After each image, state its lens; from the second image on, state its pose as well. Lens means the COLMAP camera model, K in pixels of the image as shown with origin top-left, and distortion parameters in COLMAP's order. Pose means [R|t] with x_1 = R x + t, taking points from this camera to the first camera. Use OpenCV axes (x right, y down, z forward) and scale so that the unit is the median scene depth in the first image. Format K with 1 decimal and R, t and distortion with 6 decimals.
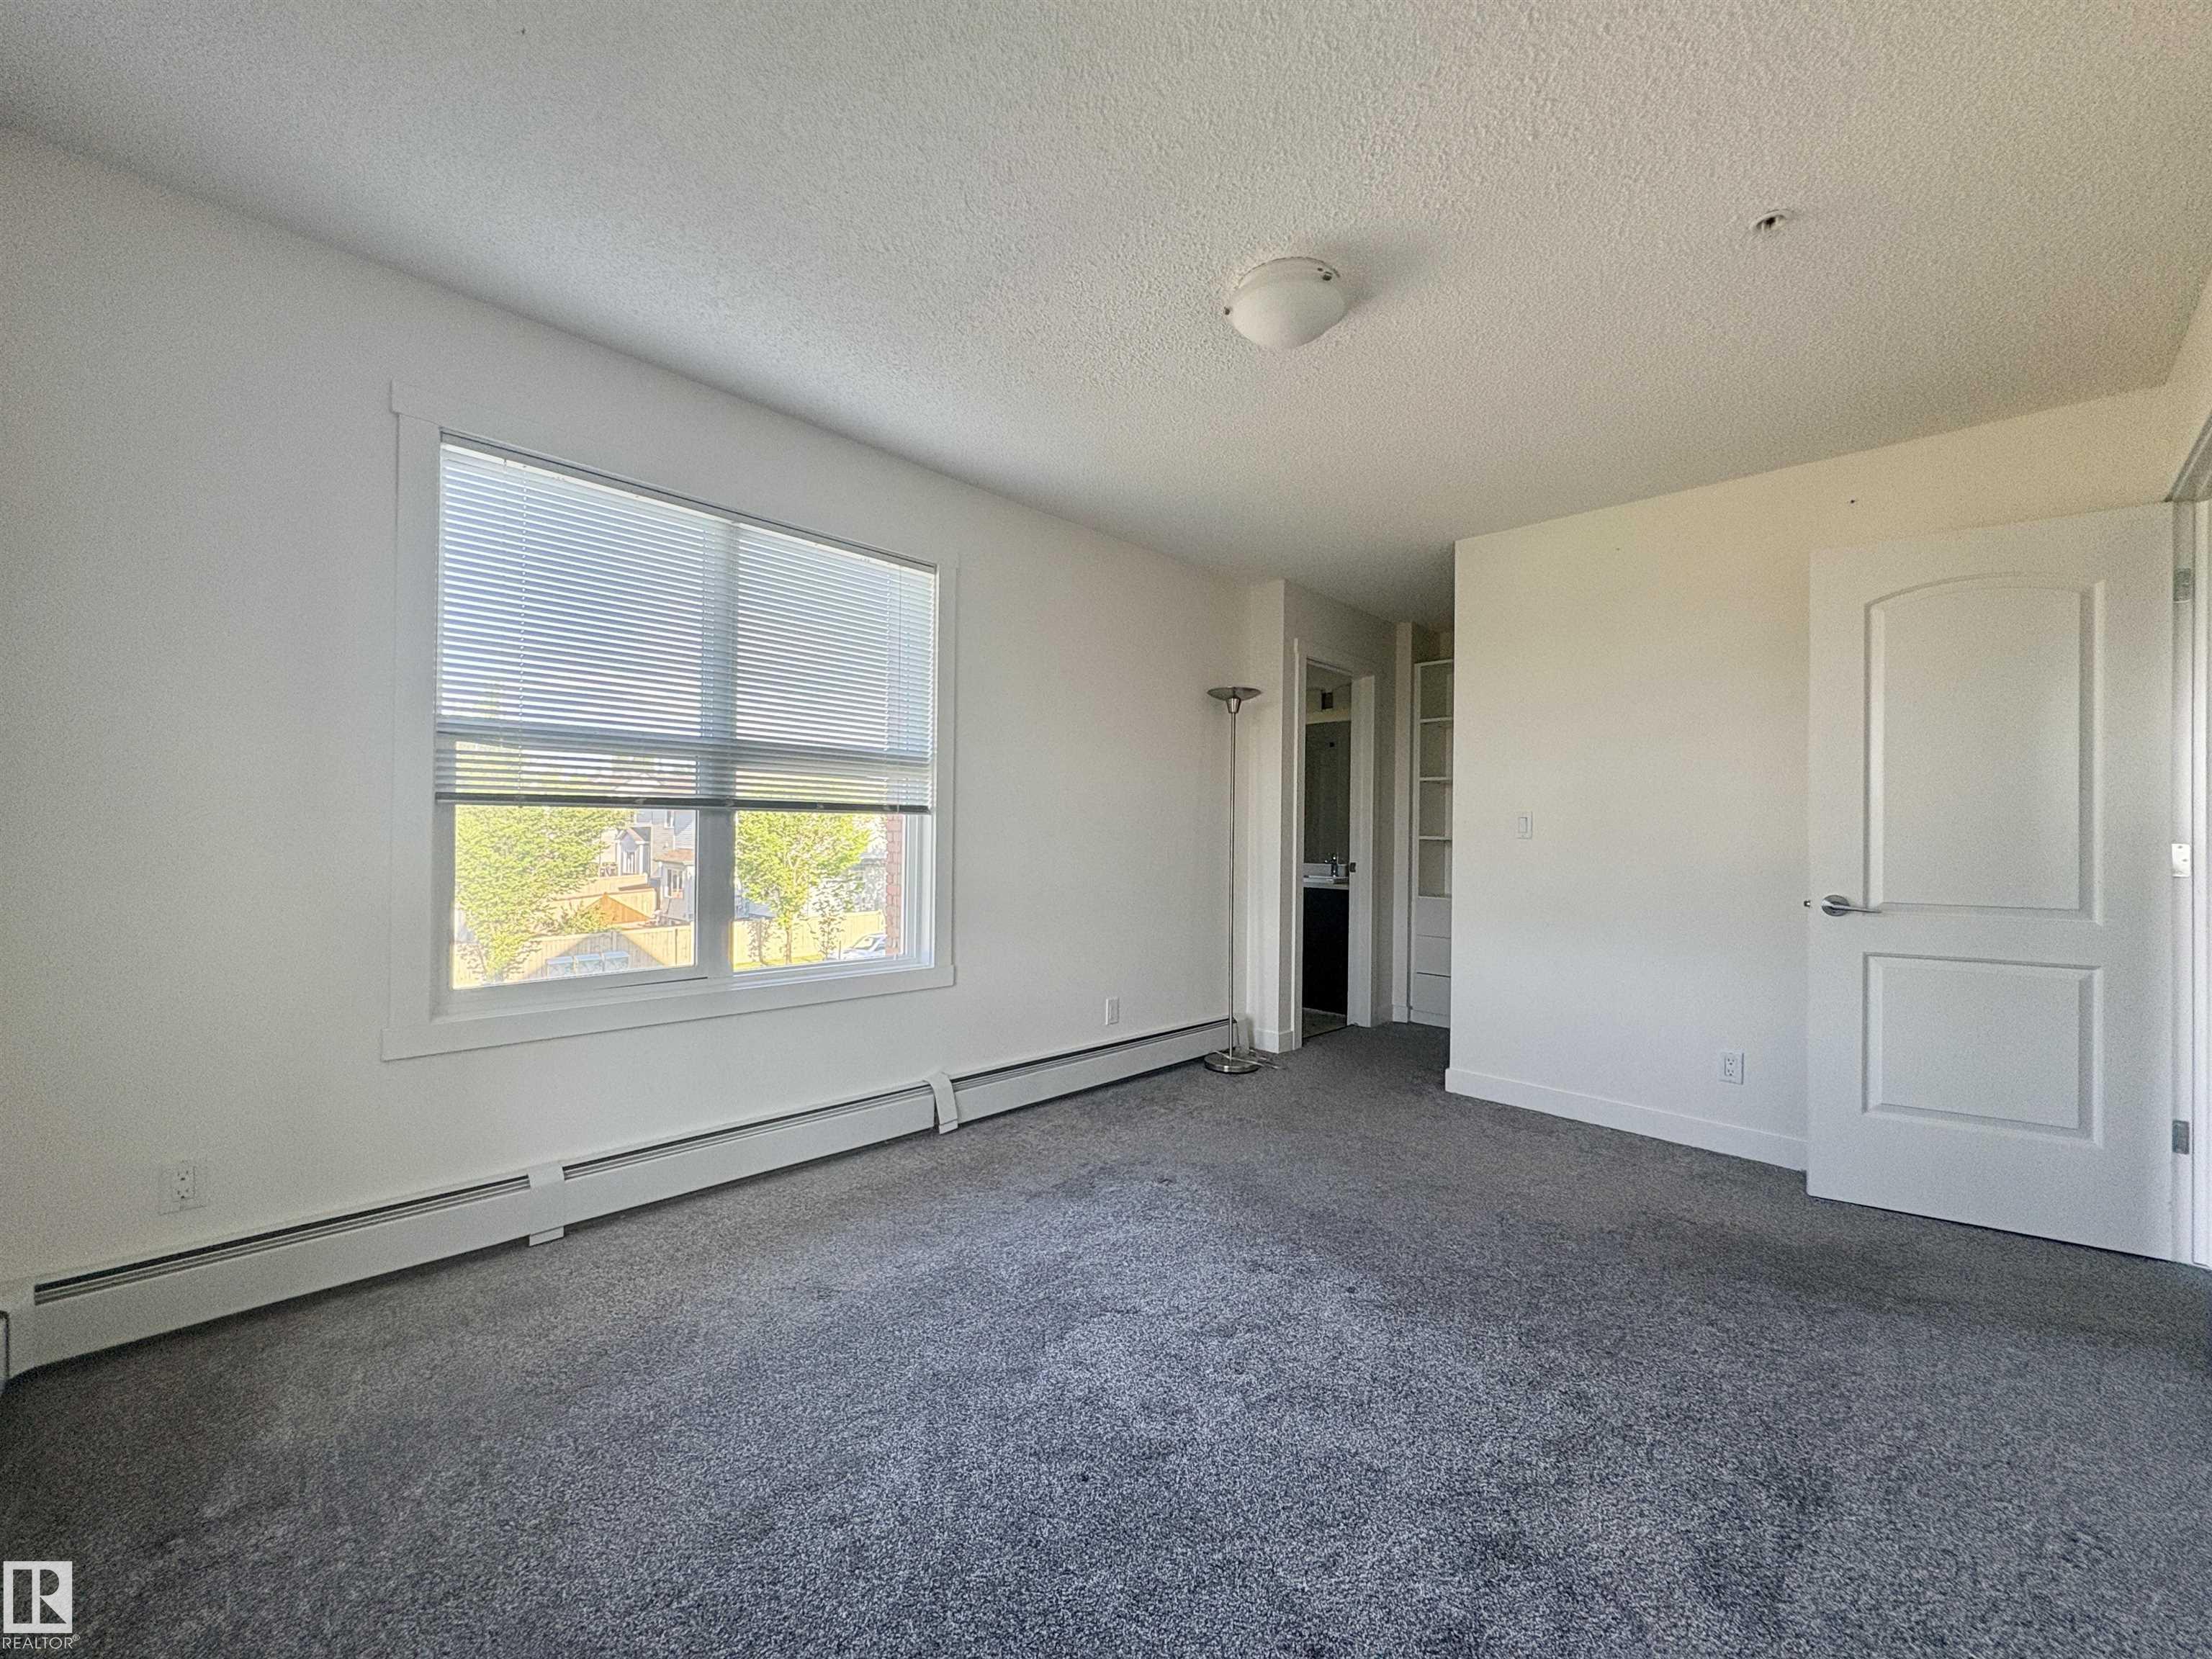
lens RADIAL K [[876.8, 0, 1115.1], [0, 876.8, 826.1], [0, 0, 1]] dist [-0.000620, 0.000847]
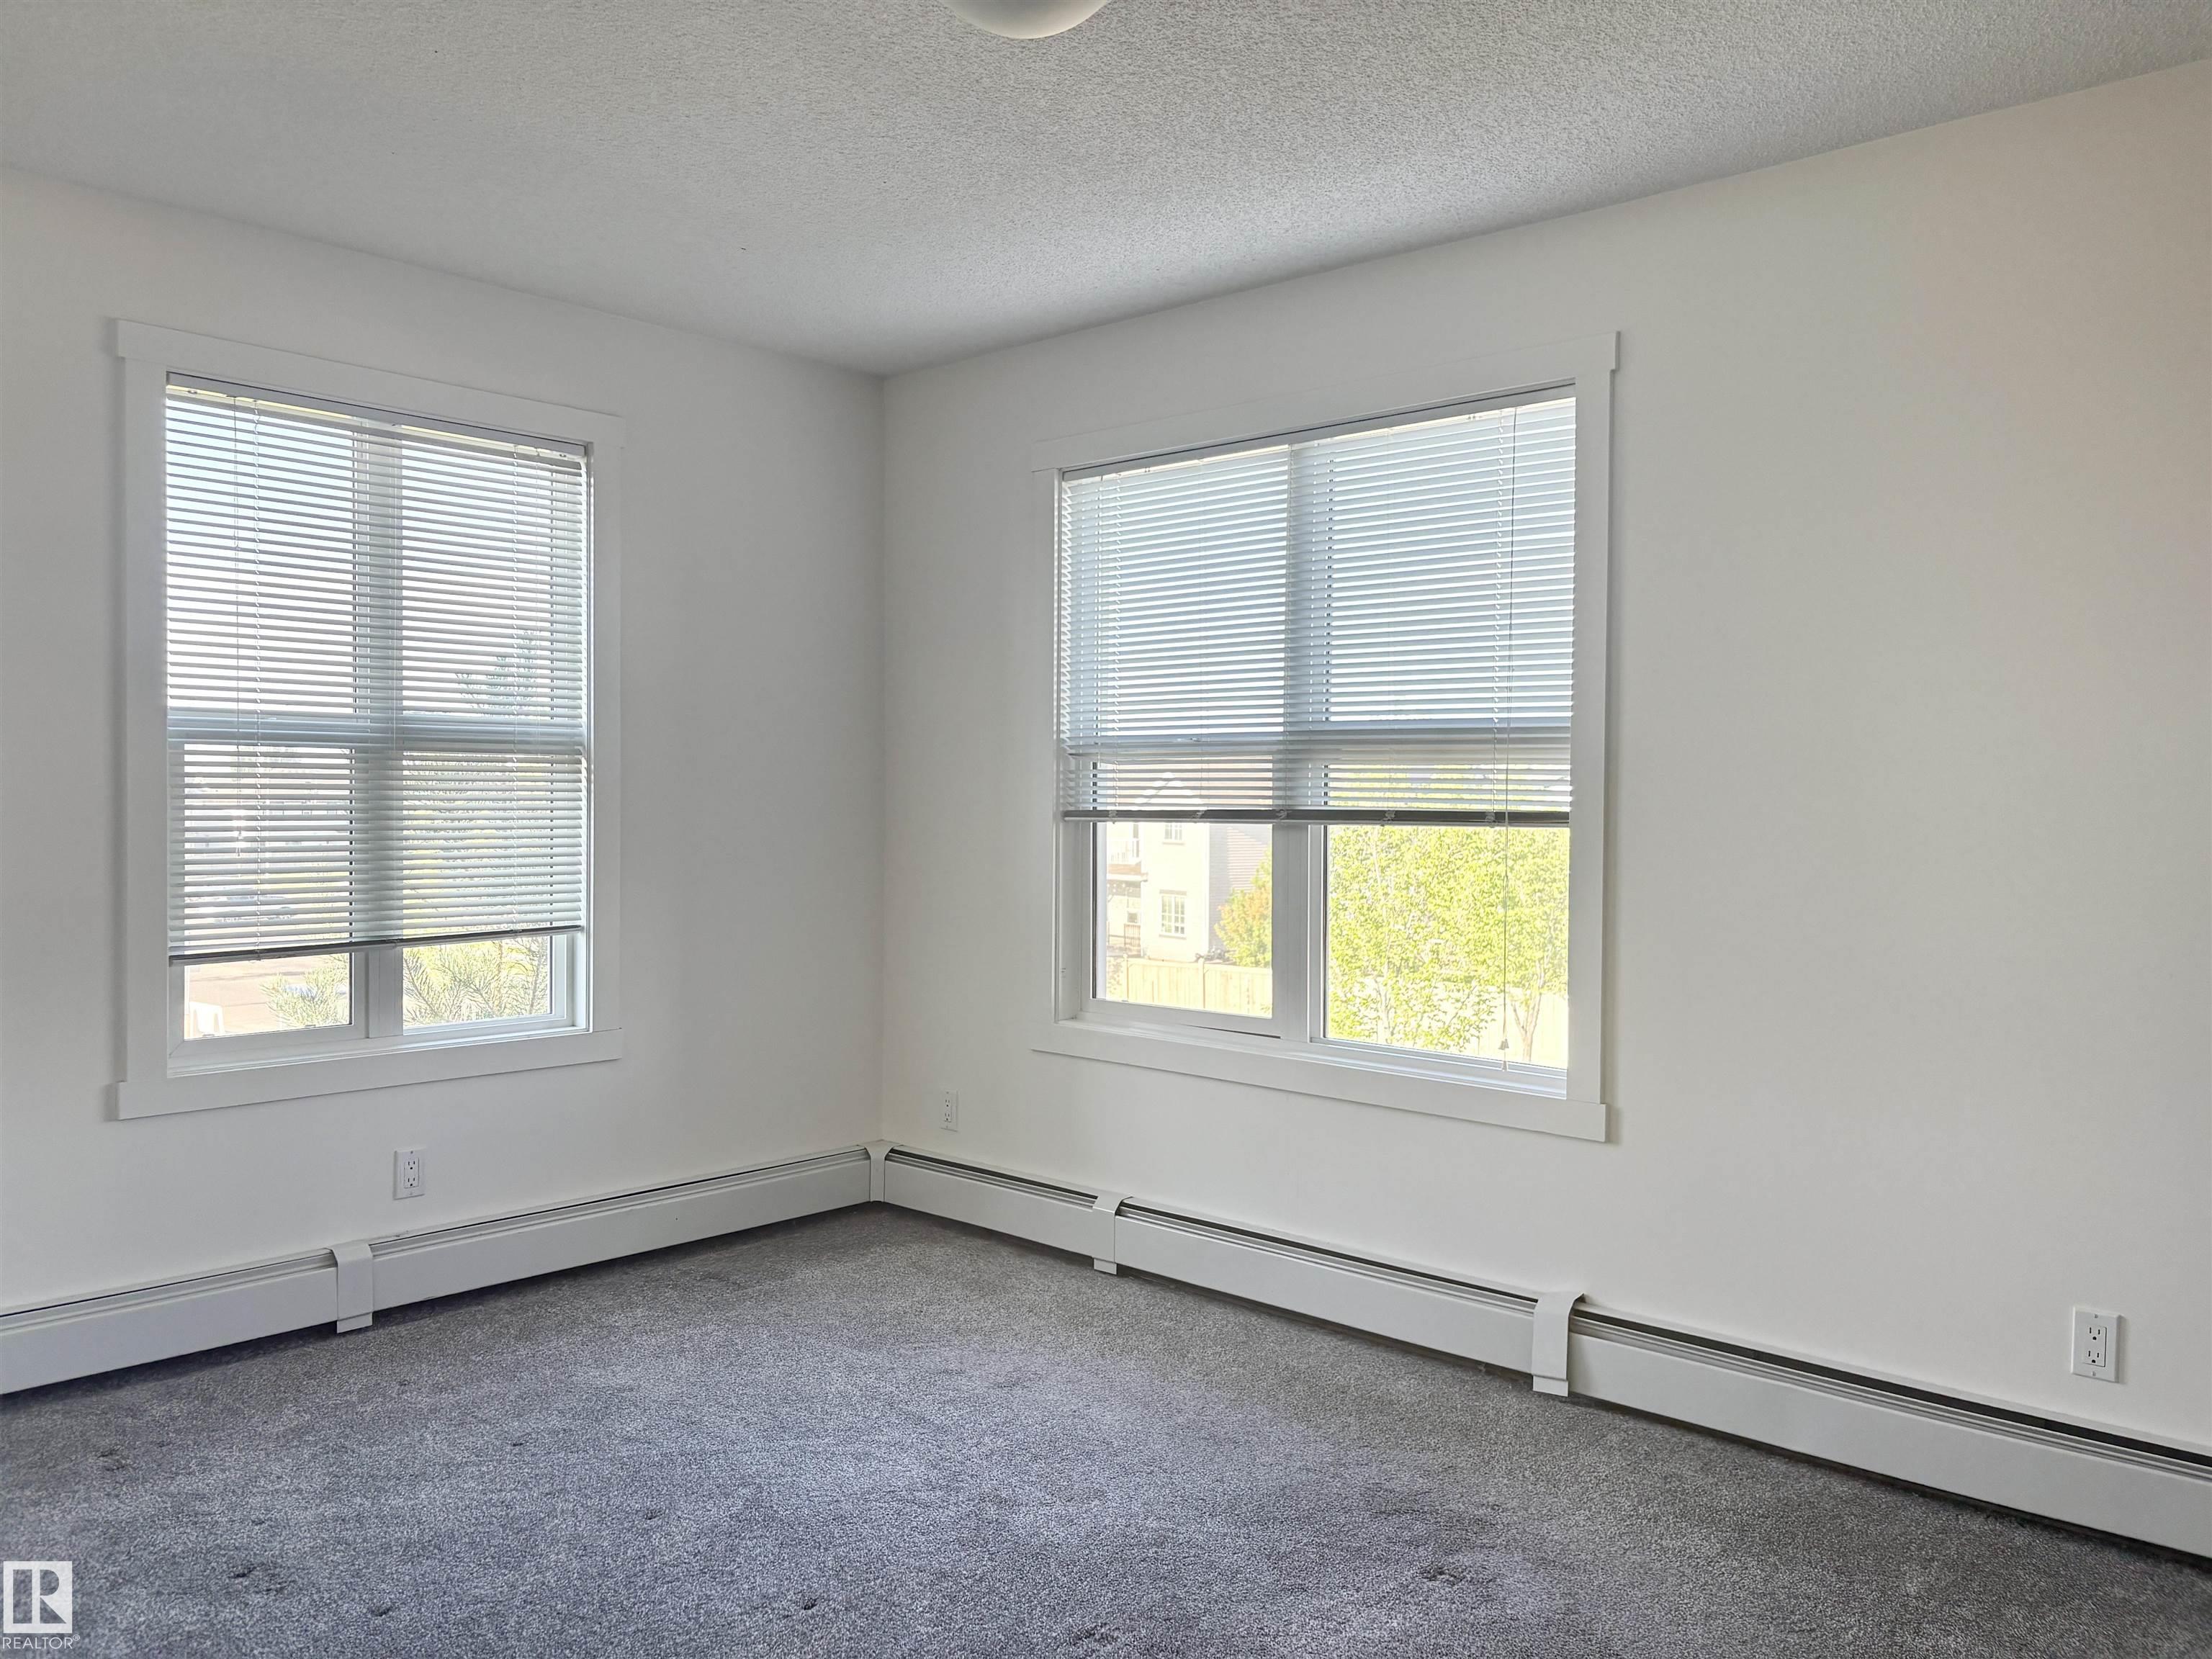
lens RADIAL K [[1665.2, 0, 1108.2], [0, 1665.2, 830.4], [0, 0, 1]] dist [0.061801, -0.067584]
pose [[0.036109, 0.000300, -0.999348, 1.004916], [-0.002960, 0.999996, 0.000193, -0.012078], [0.999343, 0.002951, 0.036110, 0.784772]]
